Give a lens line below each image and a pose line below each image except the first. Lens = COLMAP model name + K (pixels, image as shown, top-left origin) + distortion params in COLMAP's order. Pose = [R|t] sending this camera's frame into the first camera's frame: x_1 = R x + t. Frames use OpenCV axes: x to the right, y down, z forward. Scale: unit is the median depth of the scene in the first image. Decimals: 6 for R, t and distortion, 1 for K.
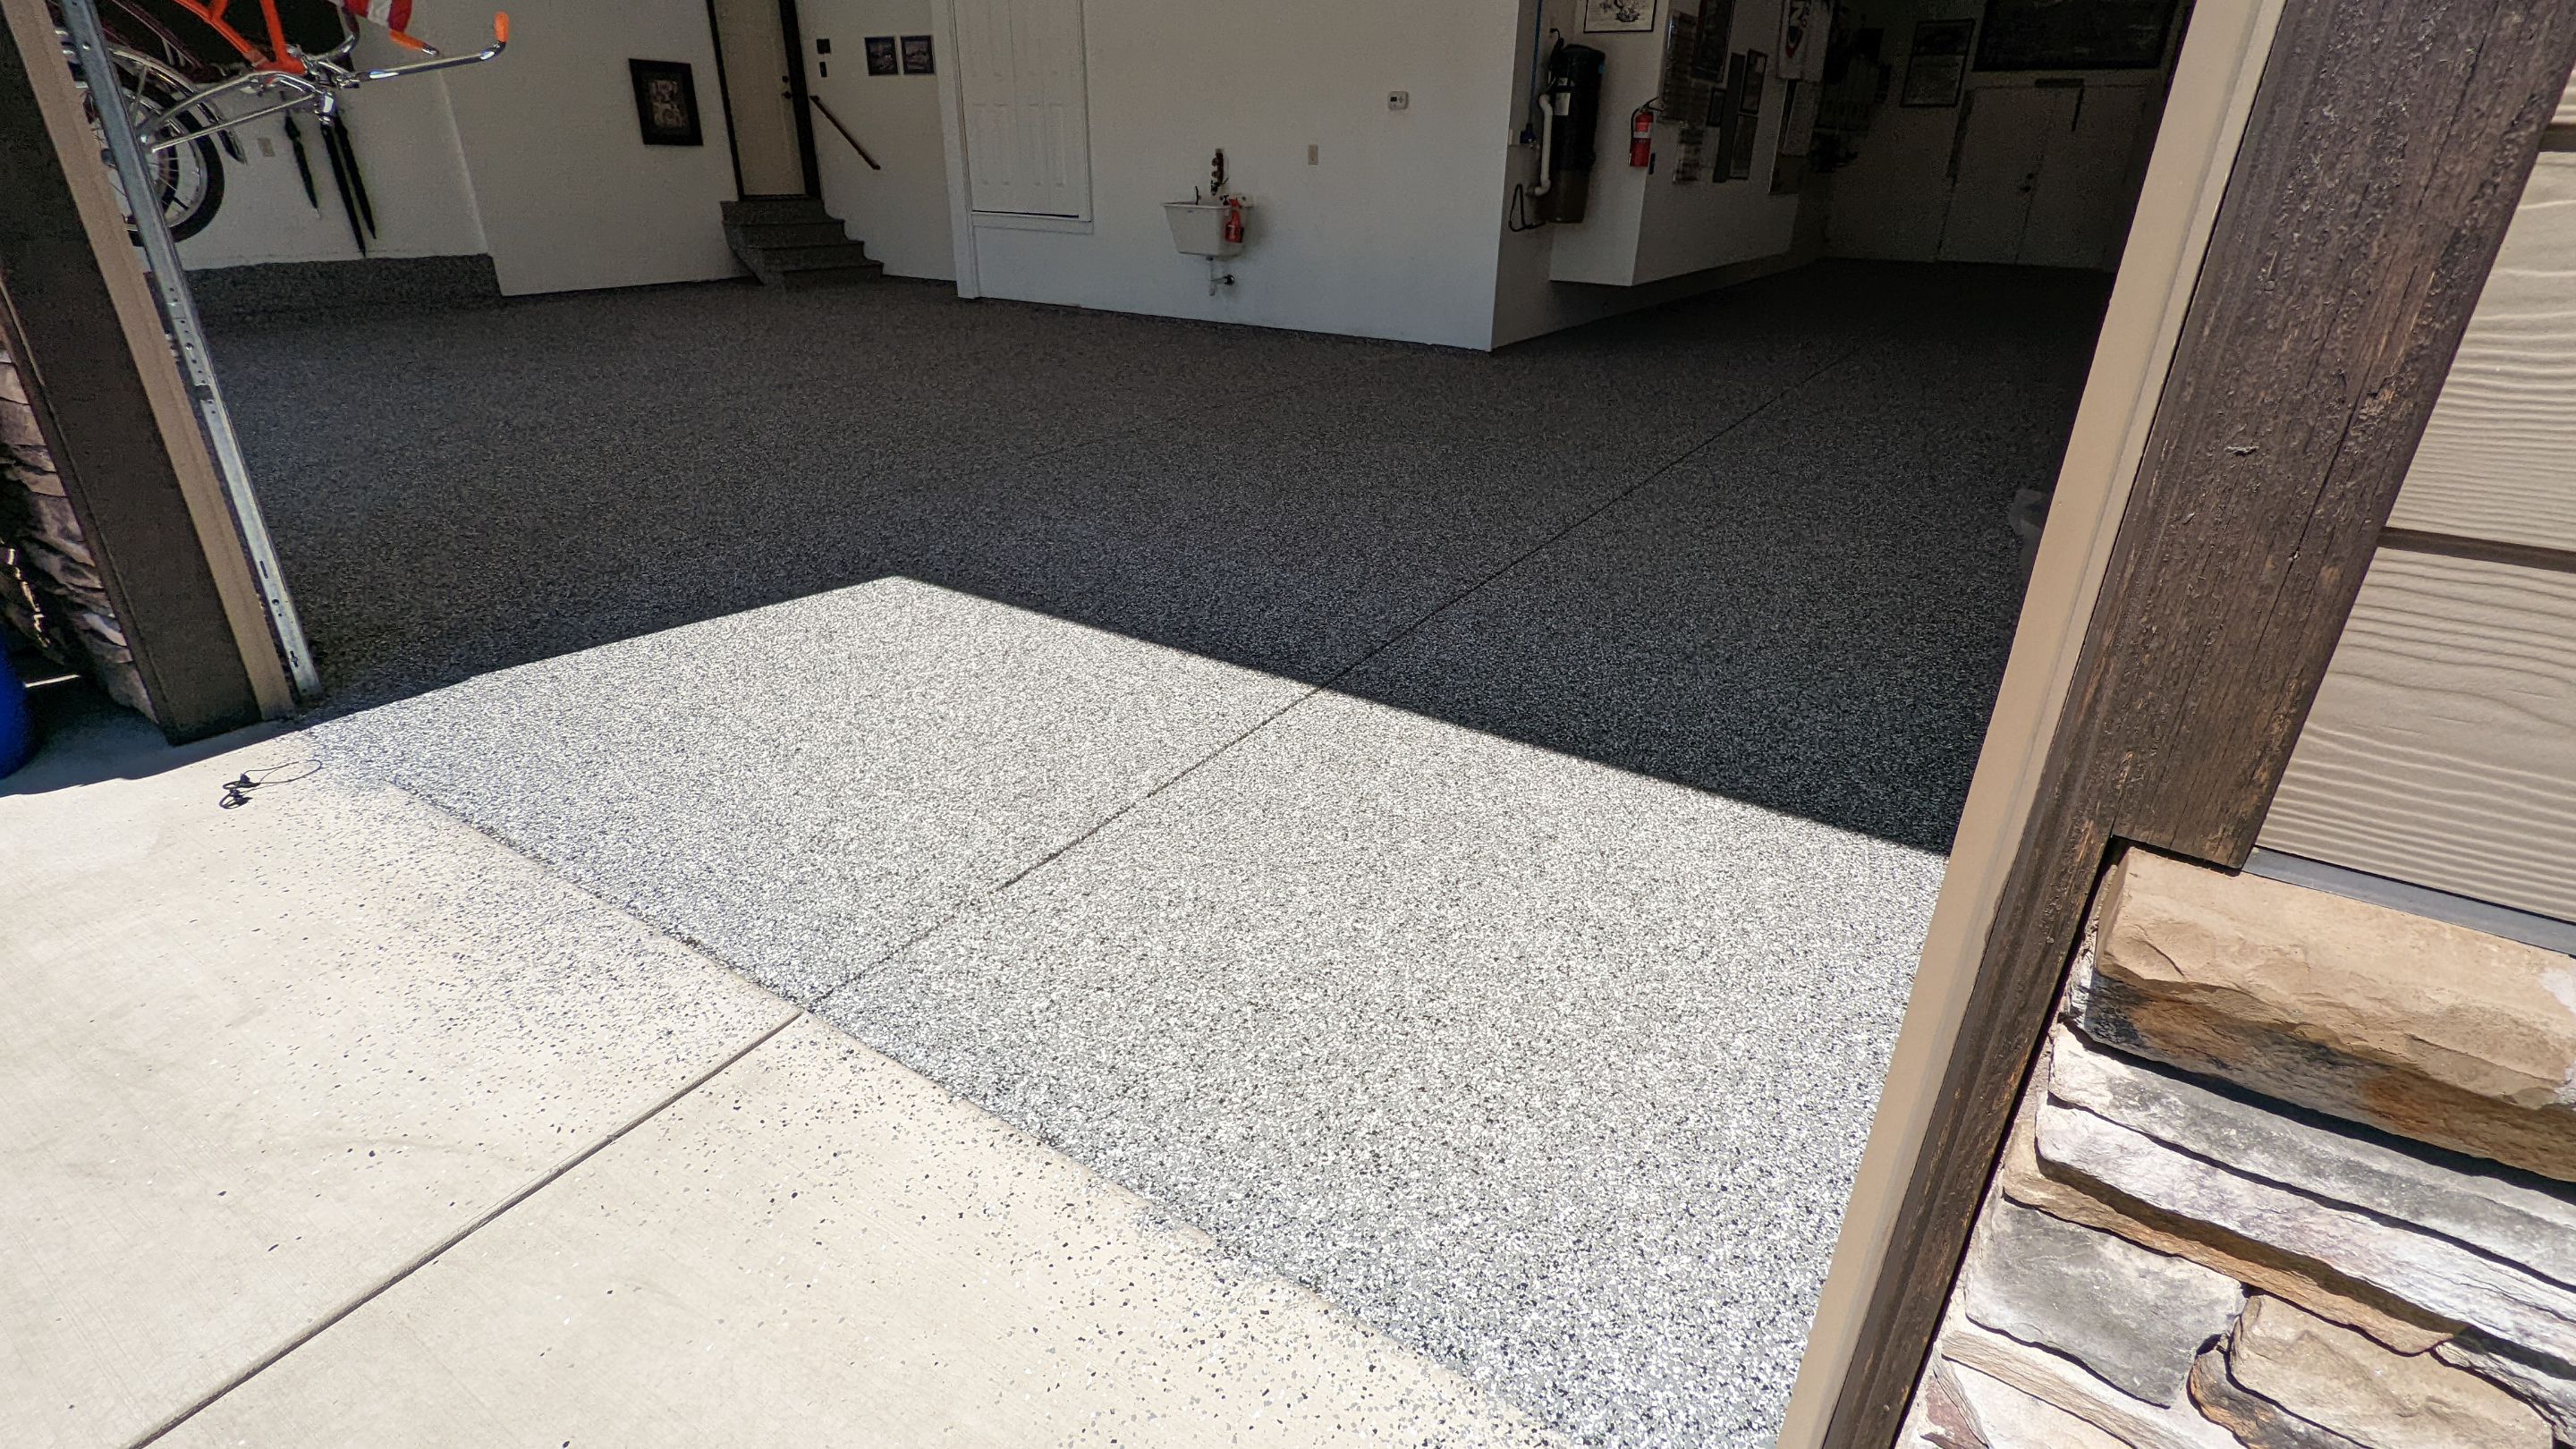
lens RADIAL K [[1222.8, 0, 1295.3], [0, 1222.8, 727.9], [0, 0, 1]] dist [0.000542, 0.000372]
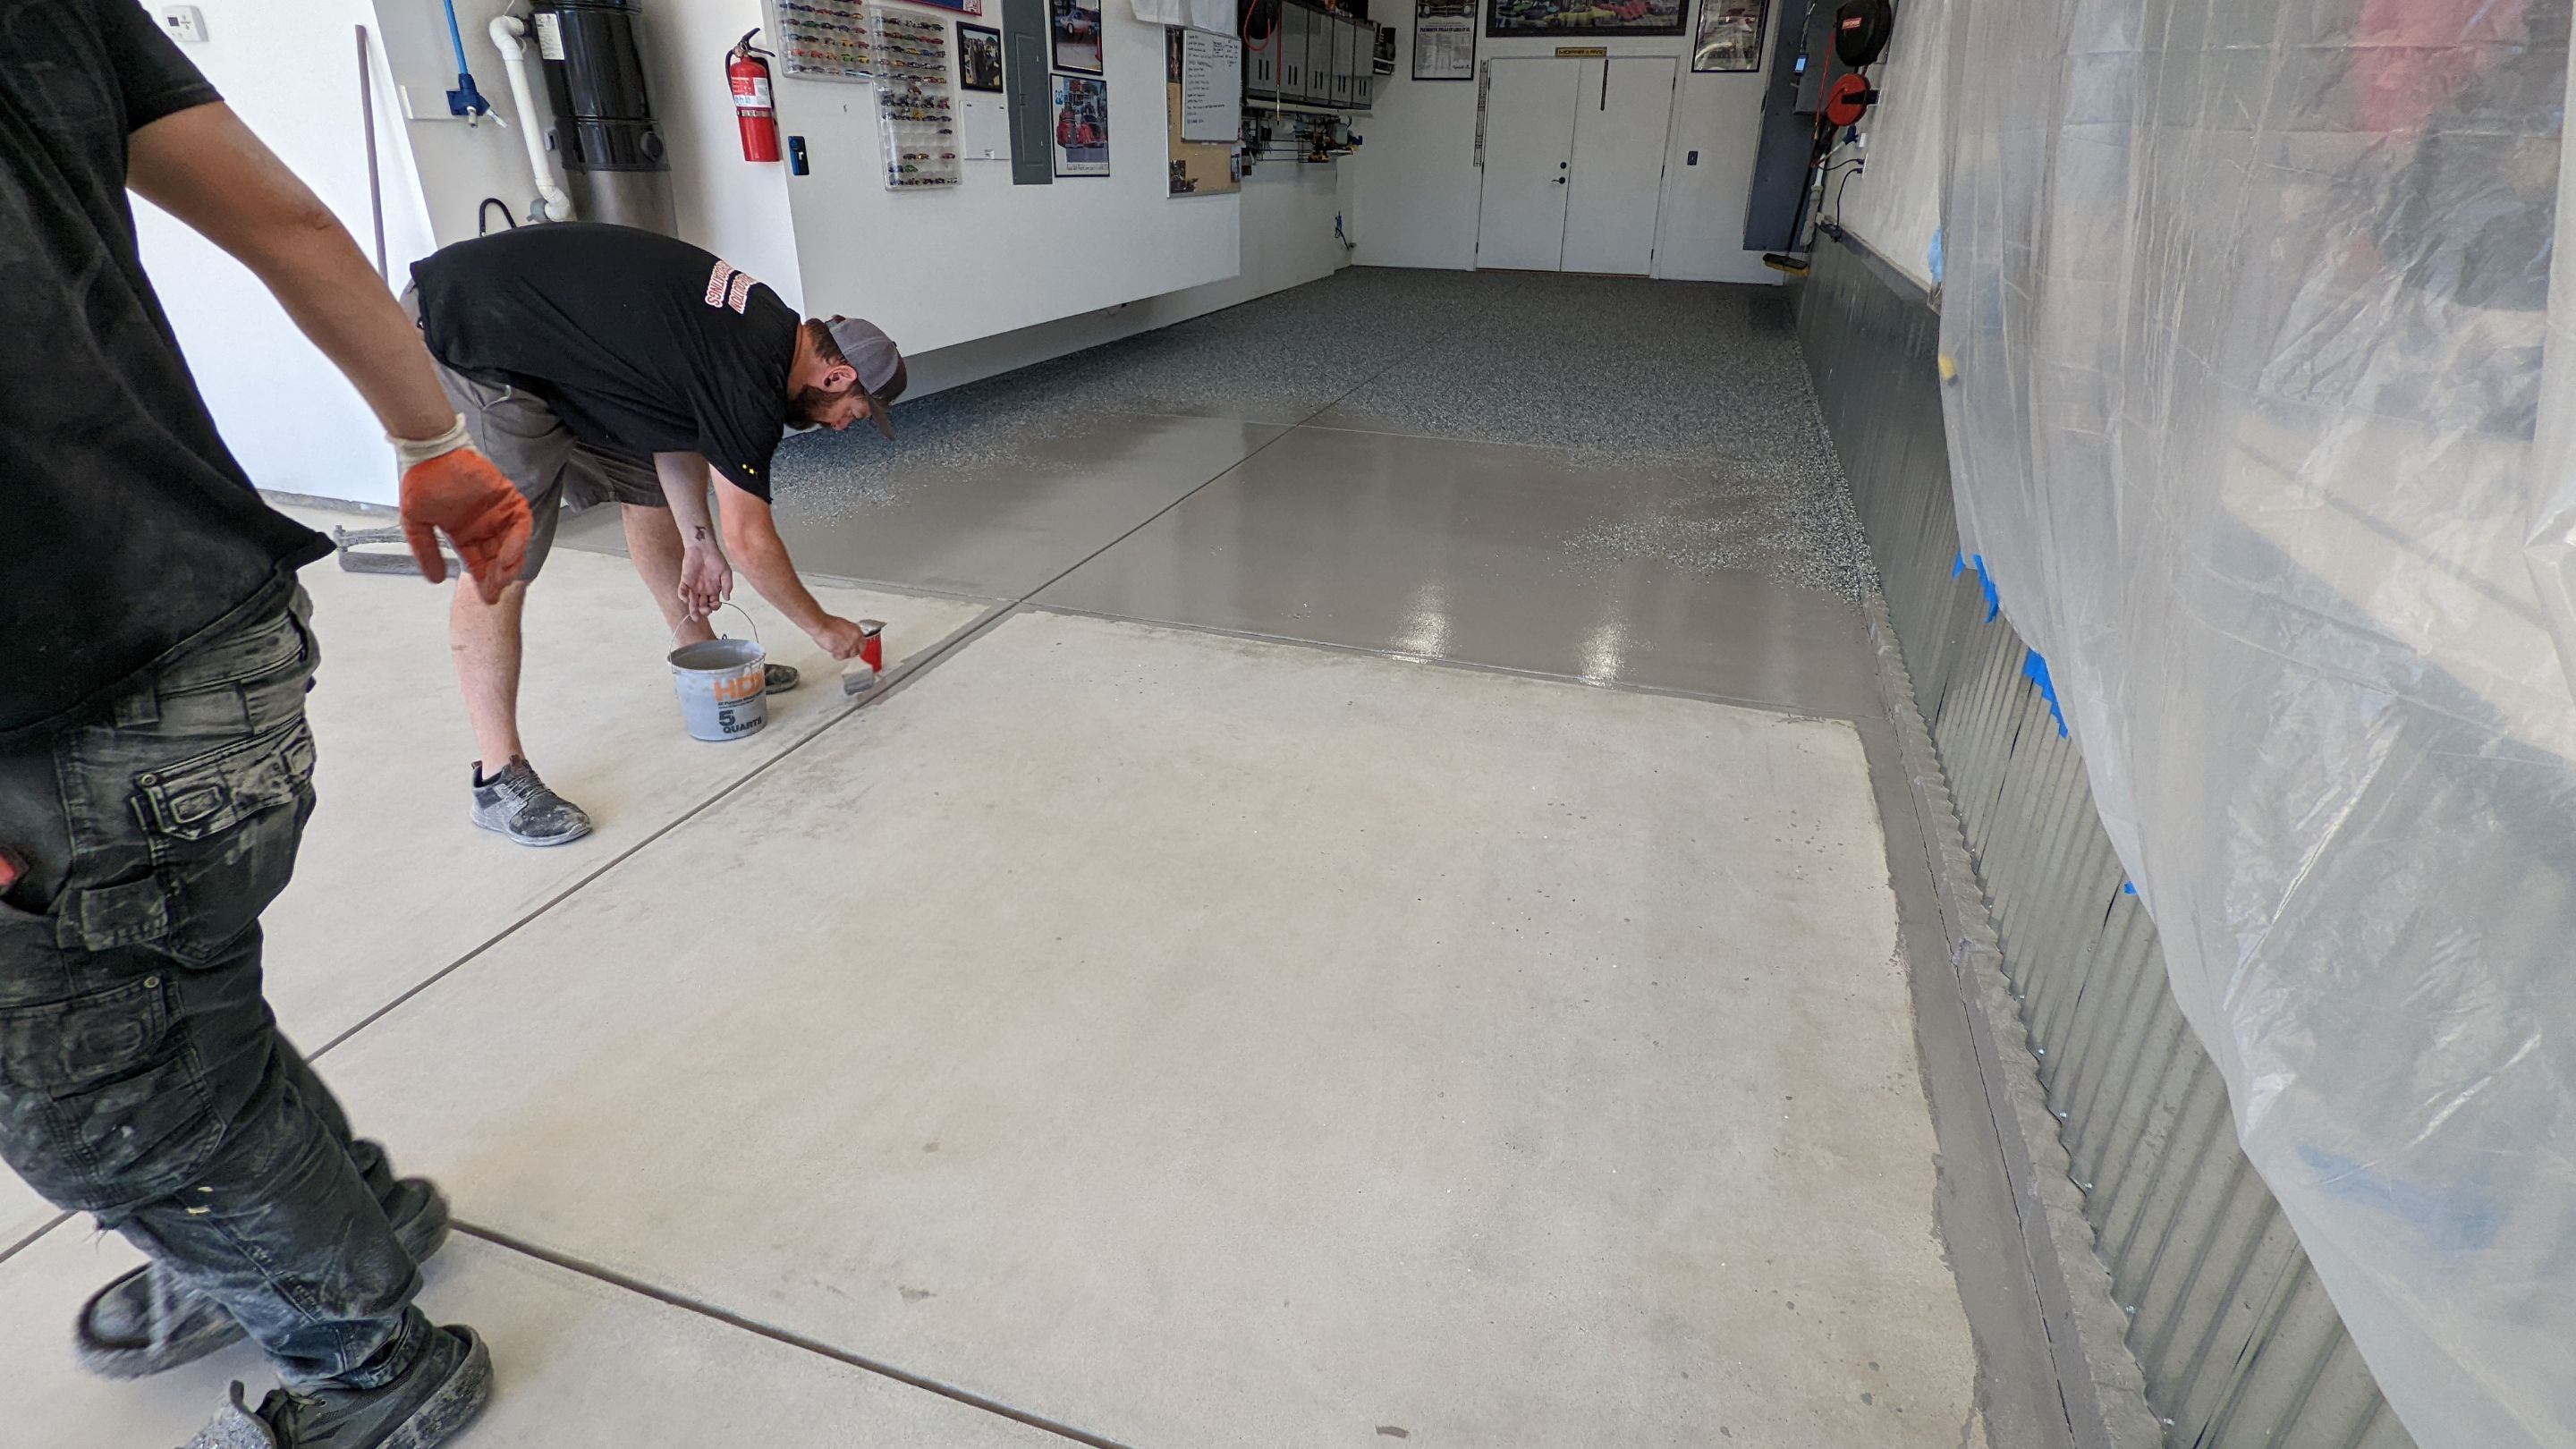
lens RADIAL K [[1222.8, 0, 1295.3], [0, 1222.8, 727.9], [0, 0, 1]] dist [0.000542, 0.000372]
pose [[0.967276, -0.110698, 0.228305, 0.307830], [0.108412, 0.993850, 0.022572, -0.174433], [-0.229399, 0.002918, 0.973328, 0.372997]]
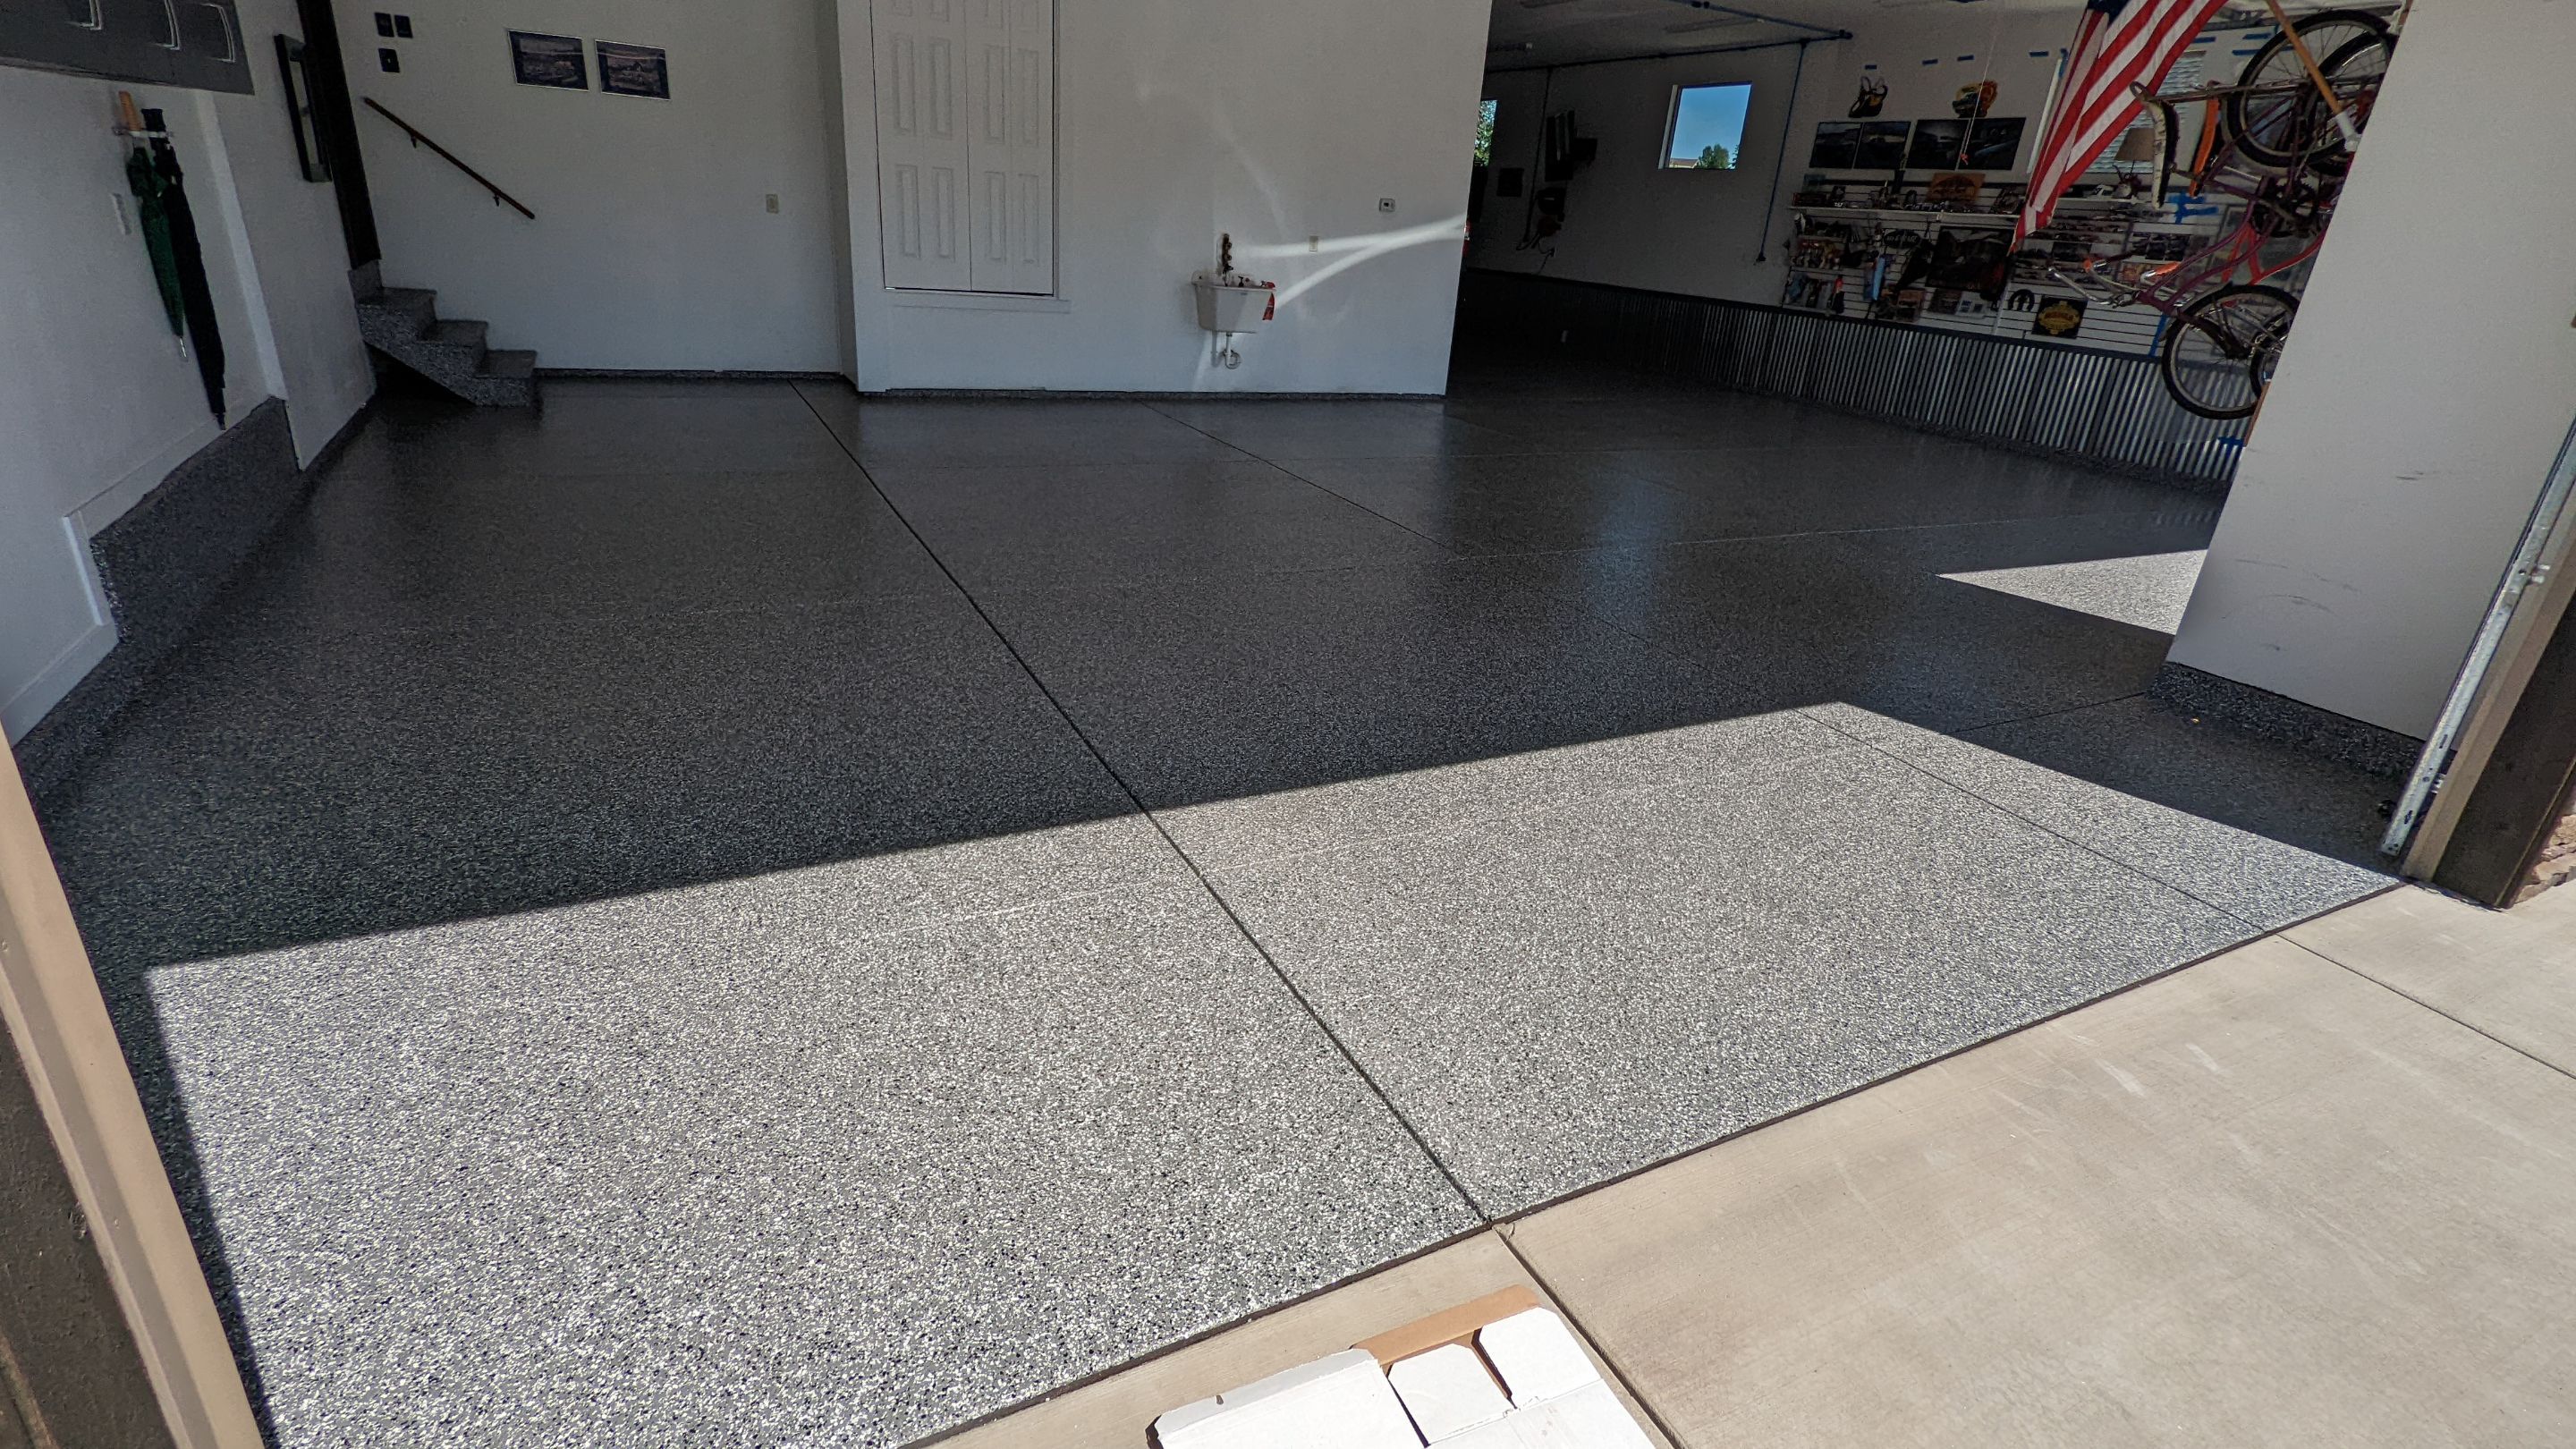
lens RADIAL K [[1222.8, 0, 1295.3], [0, 1222.8, 727.9], [0, 0, 1]] dist [0.000542, 0.000372]
pose [[0.491400, -0.318958, 0.810427, -0.981205], [0.309177, 0.933805, 0.180048, -0.227528], [-0.814209, 0.162090, 0.557486, 0.394741]]
